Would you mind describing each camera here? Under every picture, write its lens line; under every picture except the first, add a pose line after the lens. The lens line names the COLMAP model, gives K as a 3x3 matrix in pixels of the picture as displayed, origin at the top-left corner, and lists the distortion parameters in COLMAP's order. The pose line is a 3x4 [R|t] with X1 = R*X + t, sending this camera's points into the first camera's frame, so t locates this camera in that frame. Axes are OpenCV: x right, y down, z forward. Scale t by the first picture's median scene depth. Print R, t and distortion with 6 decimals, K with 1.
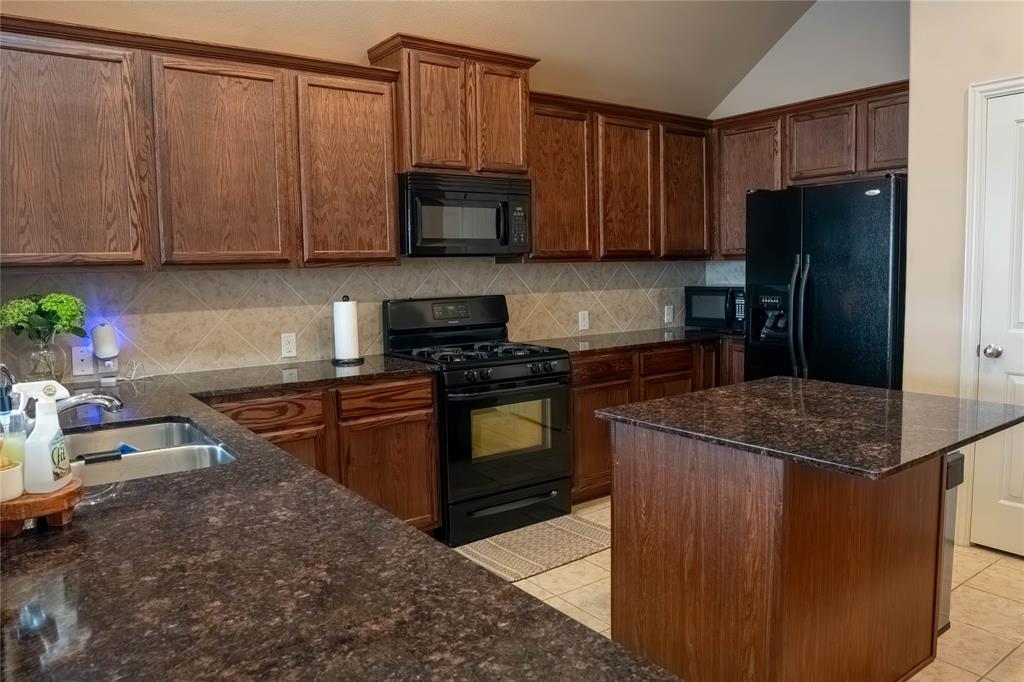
lens RADIAL K [[726.6, 0, 512.0], [0, 726.6, 341.0], [0, 0, 1]] dist [-0.073737, 0.031513]
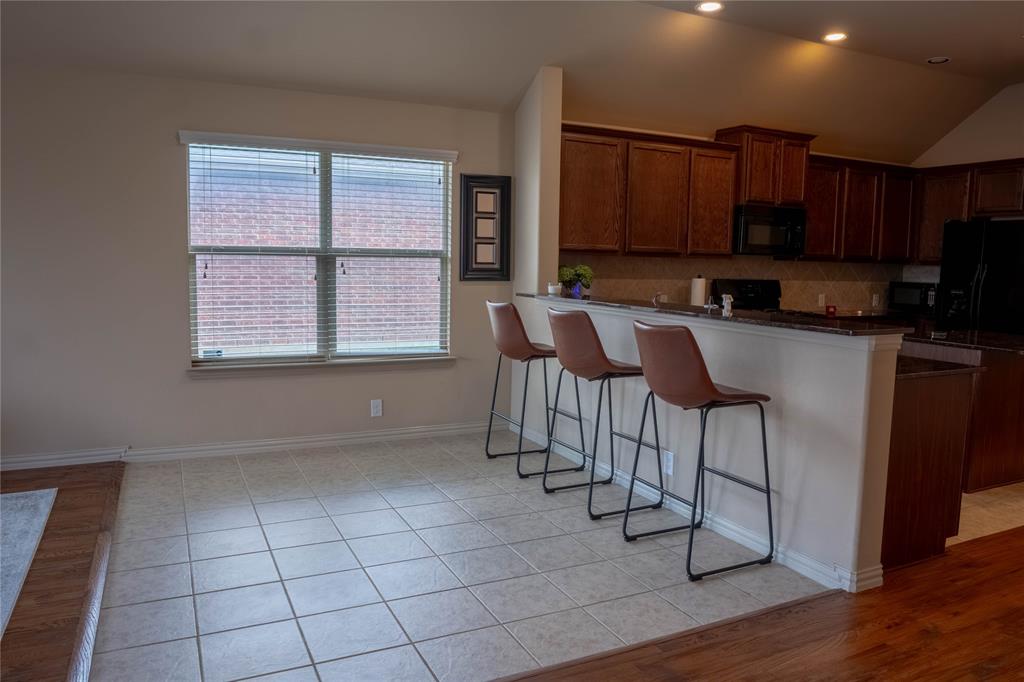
lens RADIAL K [[726.6, 0, 512.0], [0, 726.6, 341.0], [0, 0, 1]] dist [-0.073737, 0.031513]
pose [[0.984393, 0.060450, -0.165276, -0.375340], [-0.058402, 0.998145, 0.017223, 0.090105], [0.166011, -0.007302, 0.986097, -0.765990]]
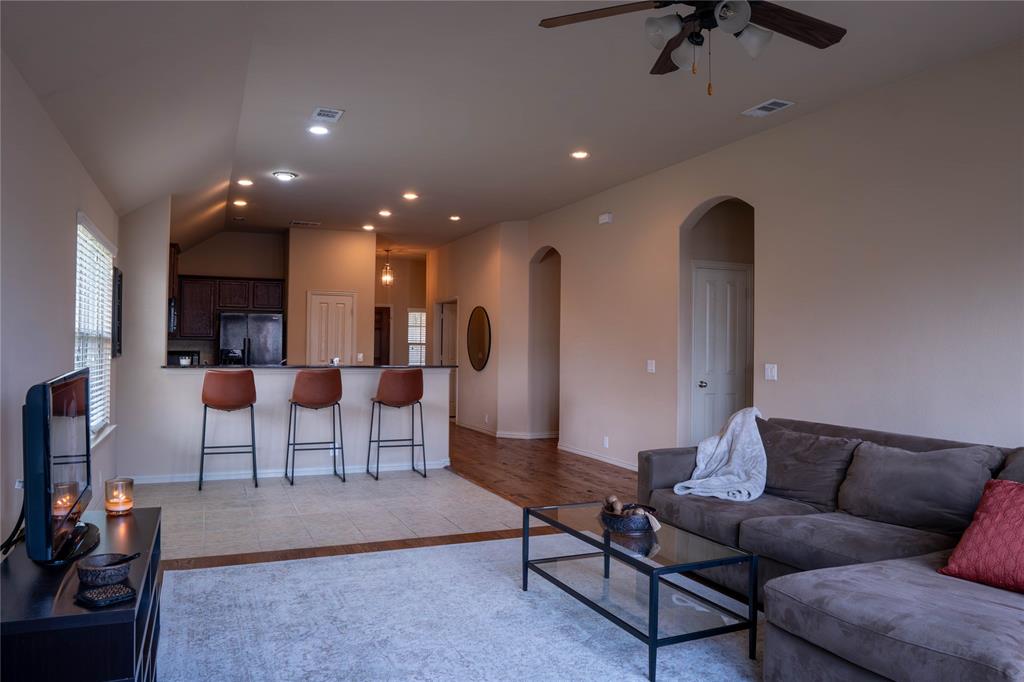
lens RADIAL K [[726.6, 0, 512.0], [0, 726.6, 341.0], [0, 0, 1]] dist [-0.073737, 0.031513]
pose [[0.224879, 0.032562, 0.973842, -2.166988], [0.082567, 0.995210, -0.052342, 0.122121], [-0.970882, 0.092178, 0.221114, -0.606210]]
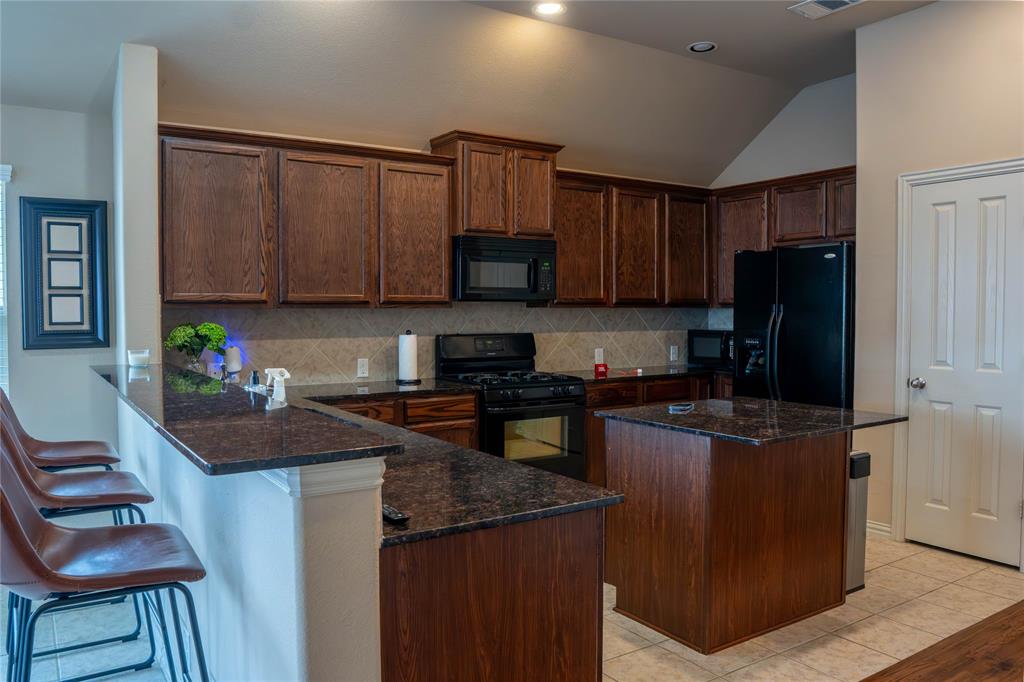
lens RADIAL K [[759.1, 0, 494.9], [0, 759.1, 341.4], [0, 0, 1]] dist [-0.072206, 0.003276]
pose [[0.998023, 0.021549, -0.059043, 0.001789], [-0.025004, 0.997979, -0.058422, 0.031454], [0.057665, 0.059783, 0.996544, -0.325945]]
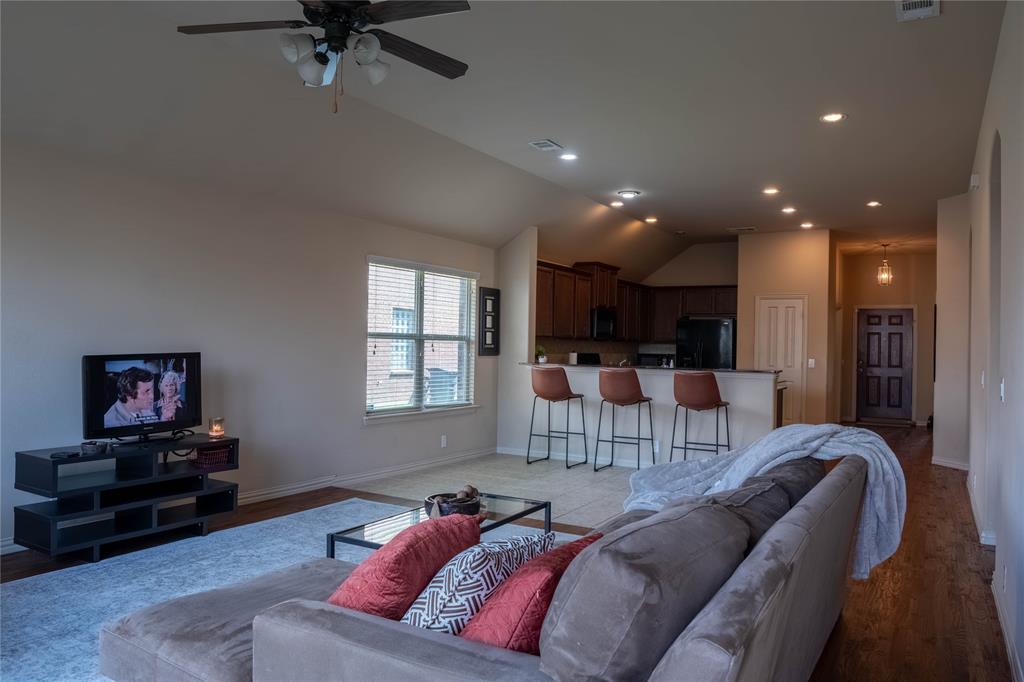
lens RADIAL K [[726.6, 0, 512.0], [0, 726.6, 341.0], [0, 0, 1]] dist [-0.073737, 0.031513]
pose [[0.919374, 0.044217, 0.390891, -1.536238], [-0.002674, 0.994342, -0.106189, 0.195750], [-0.393374, 0.096582, 0.914291, -1.454479]]
